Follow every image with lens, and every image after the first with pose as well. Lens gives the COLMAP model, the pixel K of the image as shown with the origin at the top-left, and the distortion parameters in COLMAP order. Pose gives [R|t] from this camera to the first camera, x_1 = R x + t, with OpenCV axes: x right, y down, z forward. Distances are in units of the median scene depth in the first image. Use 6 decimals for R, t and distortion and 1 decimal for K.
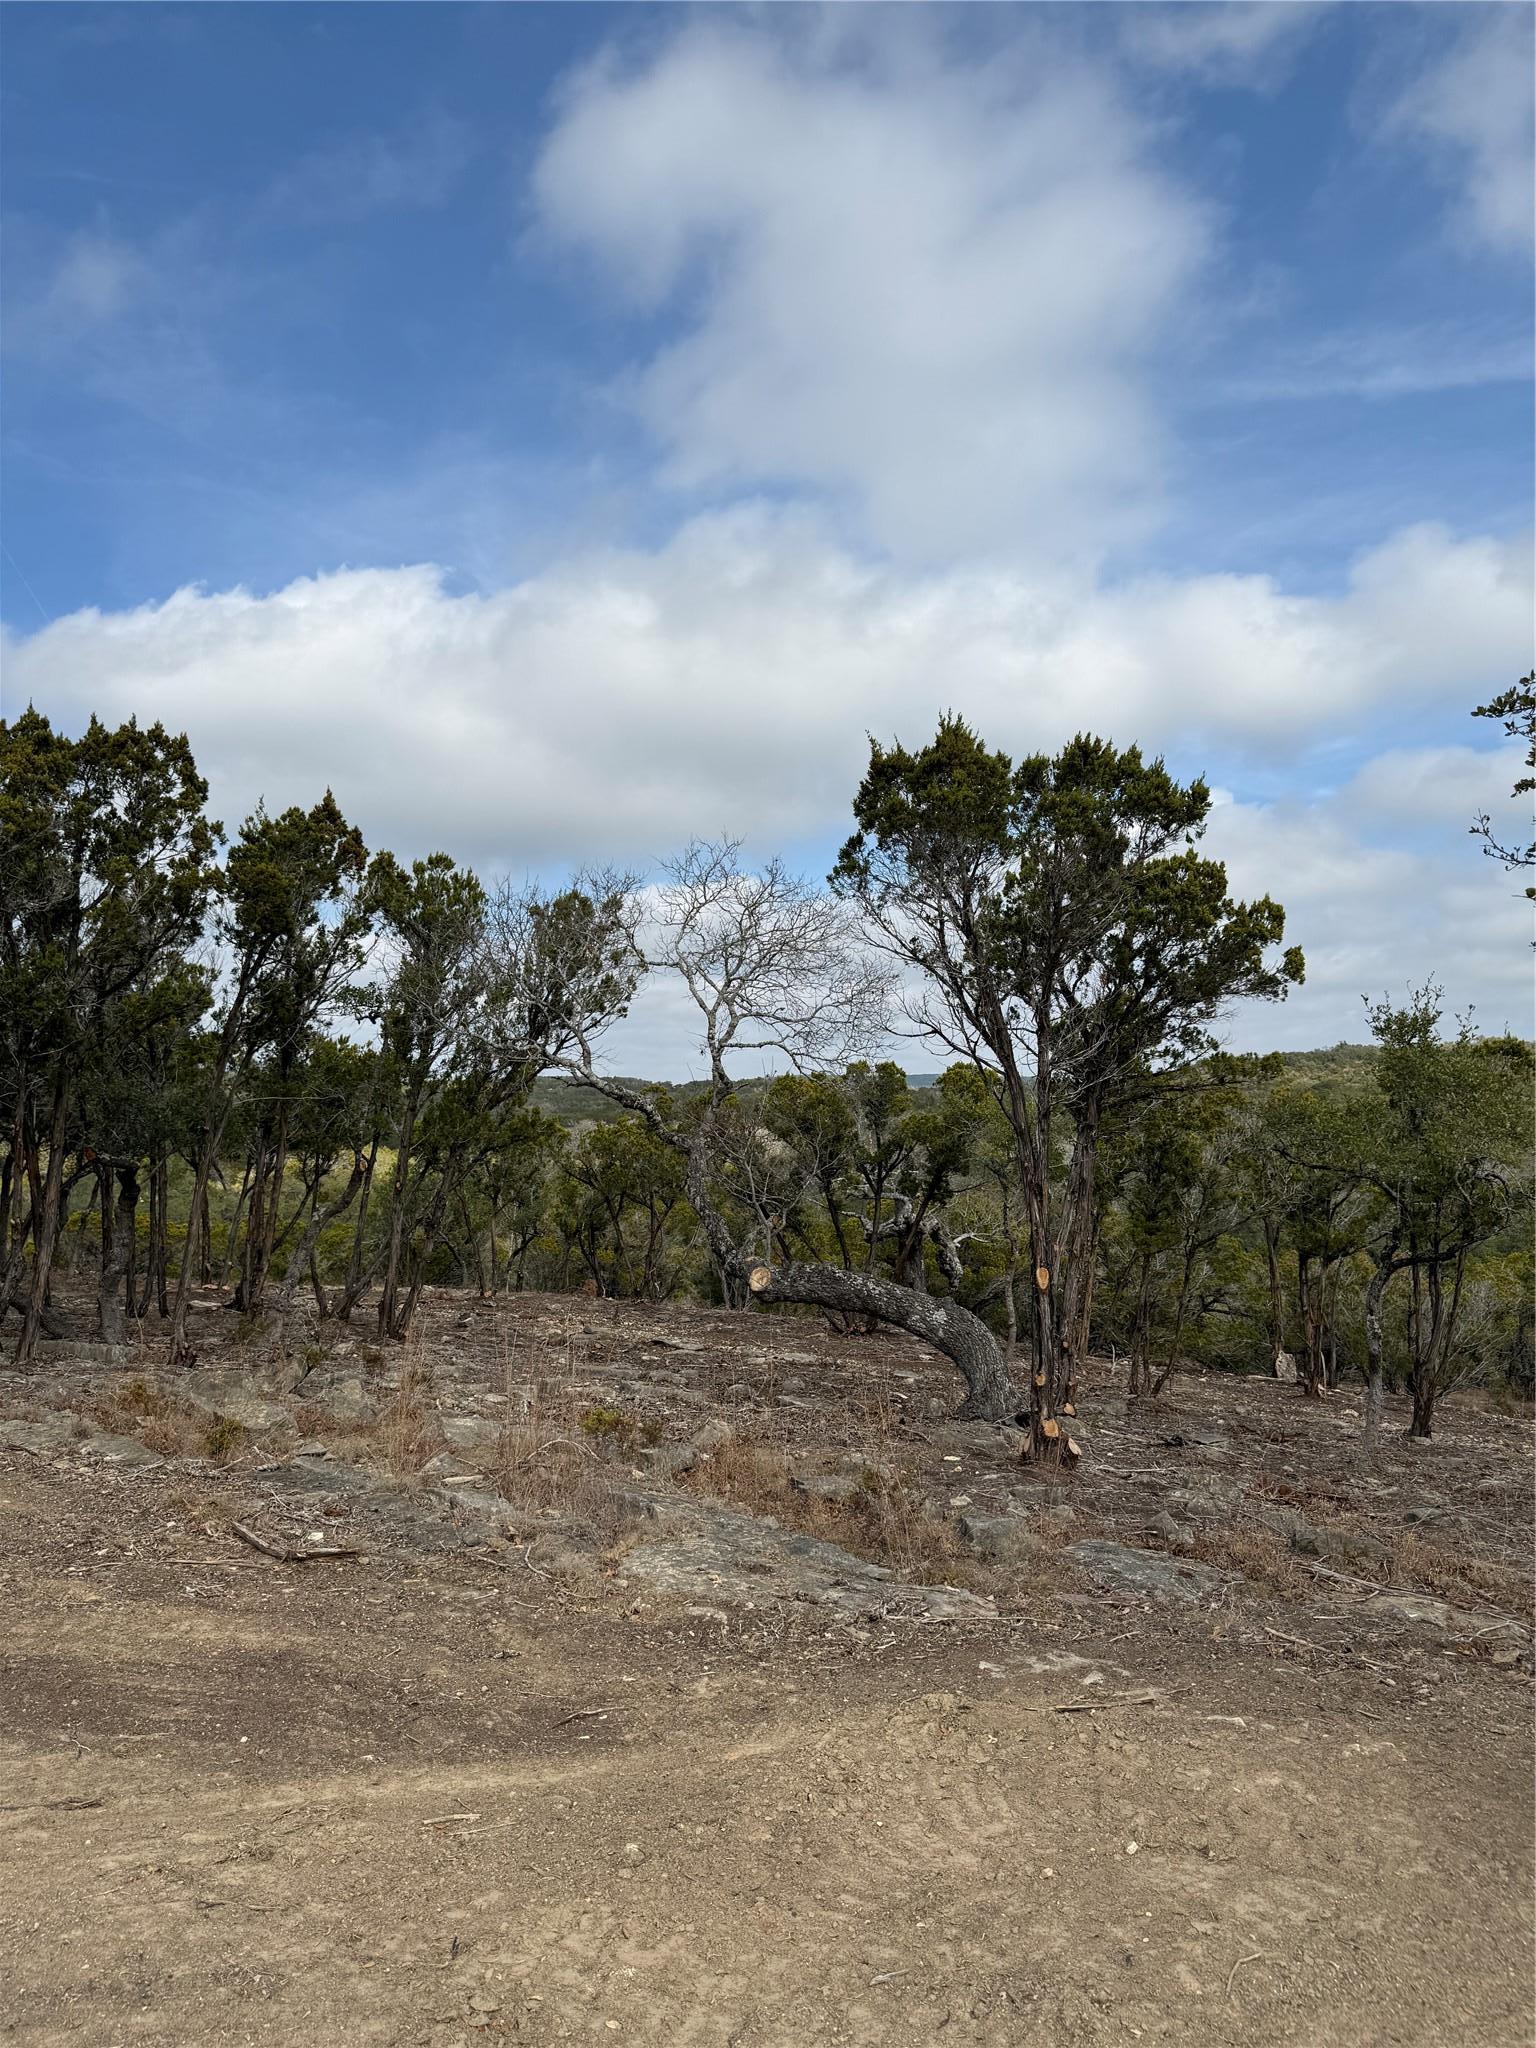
lens RADIAL K [[1439.3, 0, 768.0], [0, 1439.3, 1024.0], [0, 0, 1]] dist [0.015405, -0.007379]
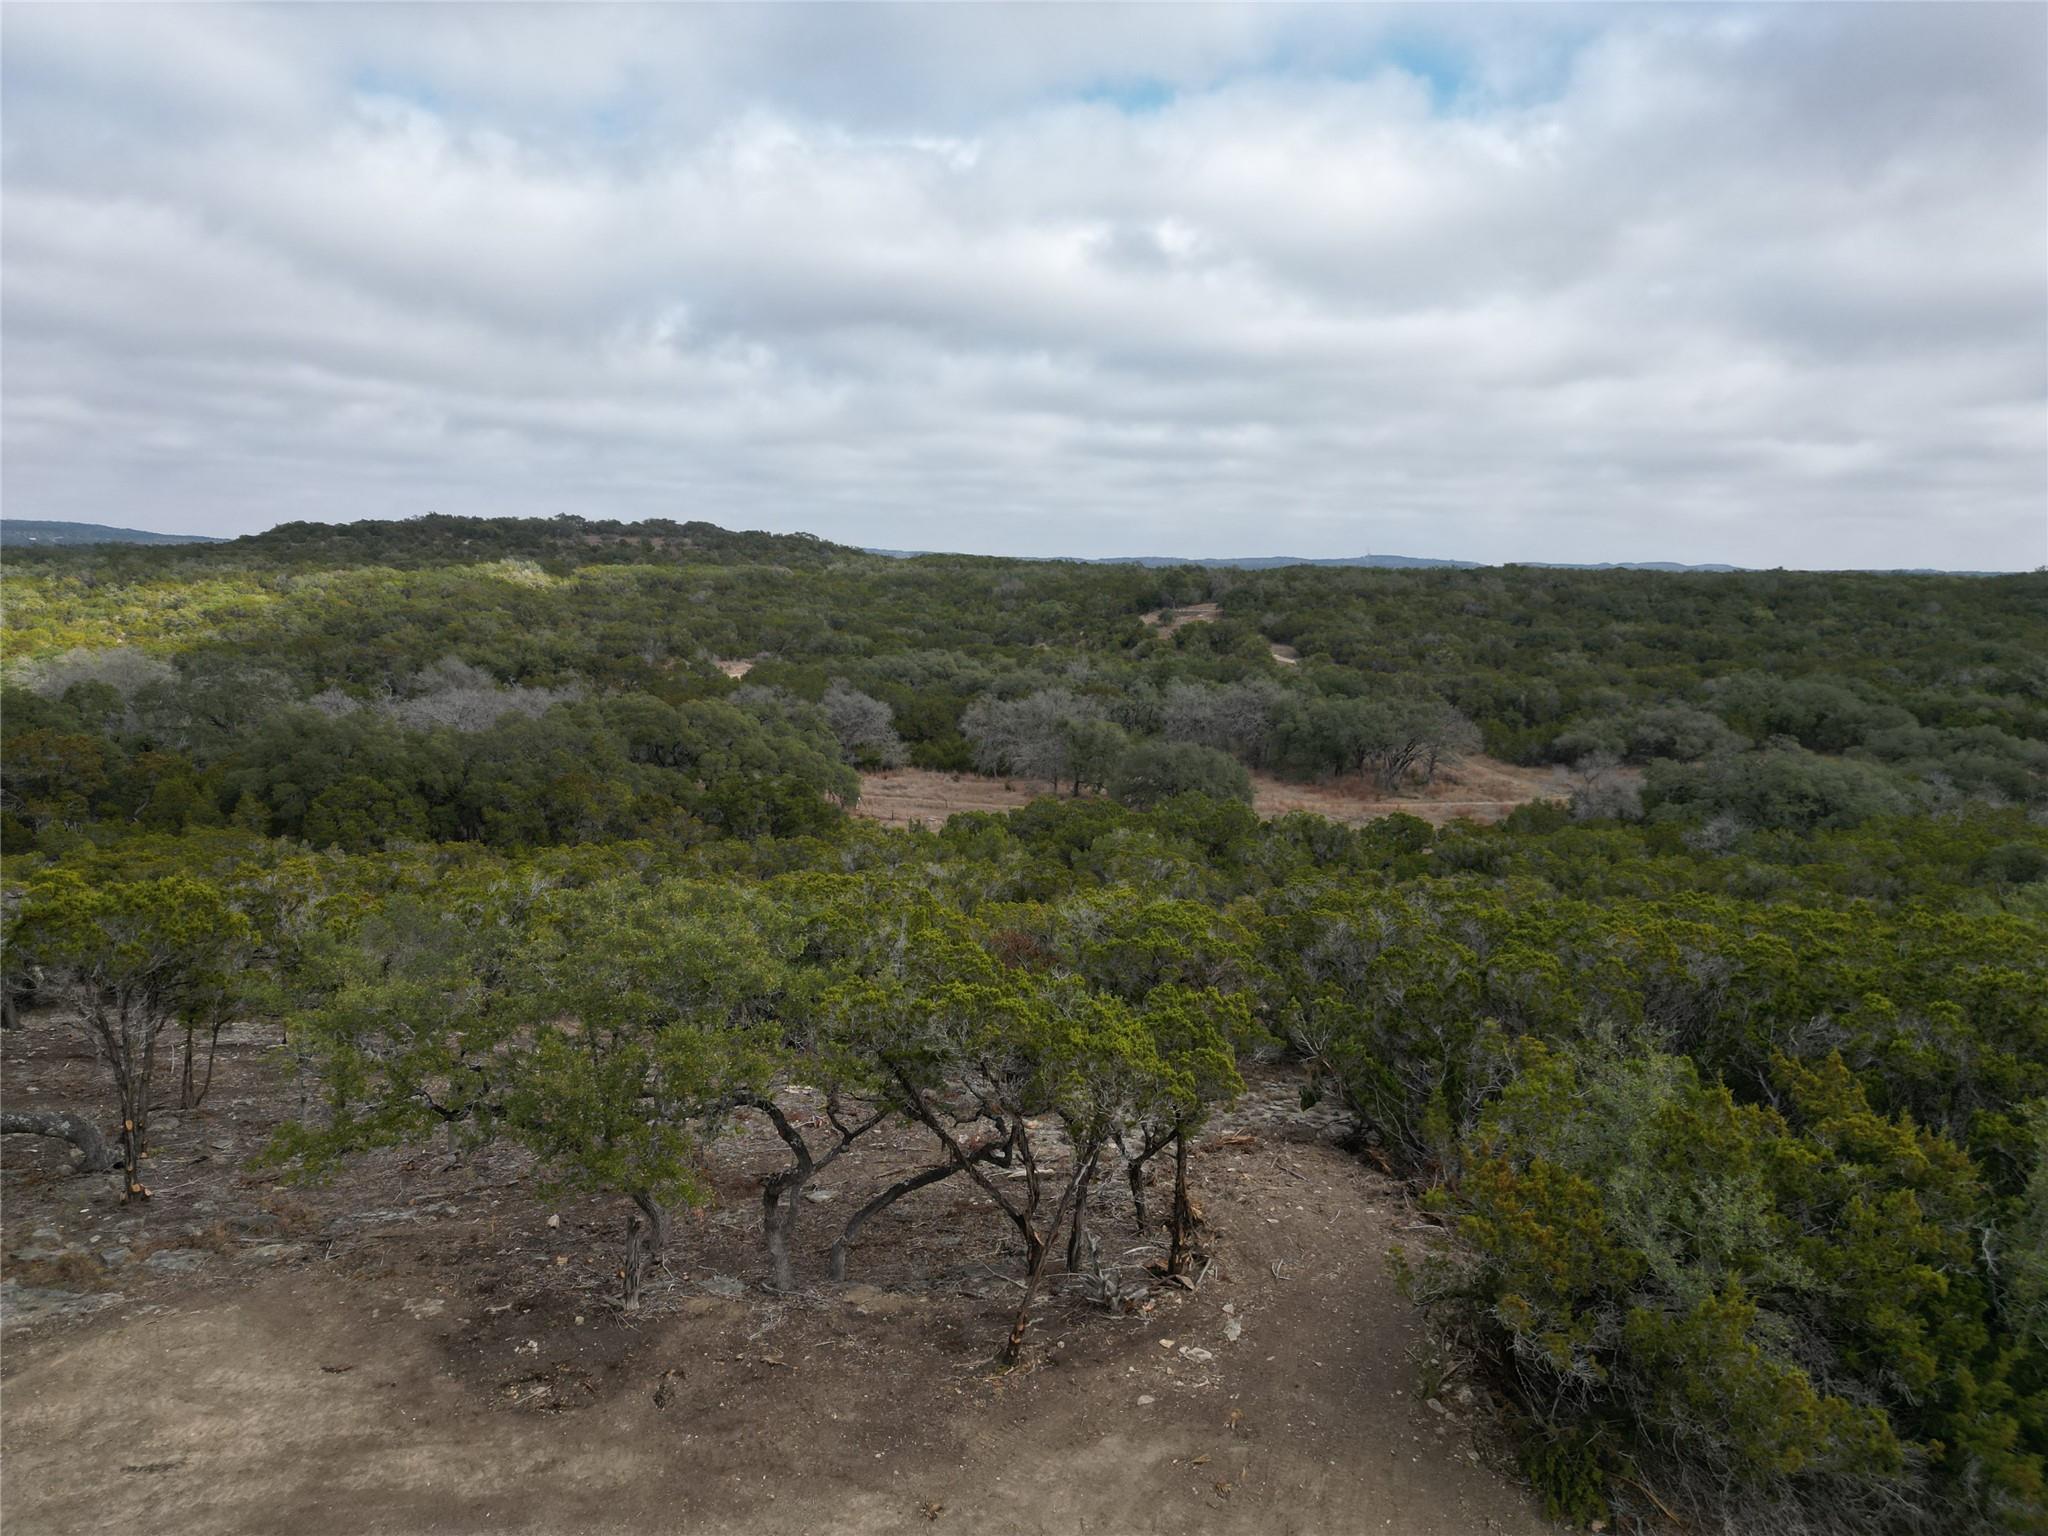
lens RADIAL K [[1439.3, 0, 1019.3], [0, 1439.3, 759.0], [0, 0, 1]] dist [0.015405, -0.007379]
pose [[0.725729, -0.072406, 0.684160, -0.532553], [-0.058621, 0.984322, 0.166355, -1.476072], [-0.685479, -0.160835, 0.710106, -2.556771]]
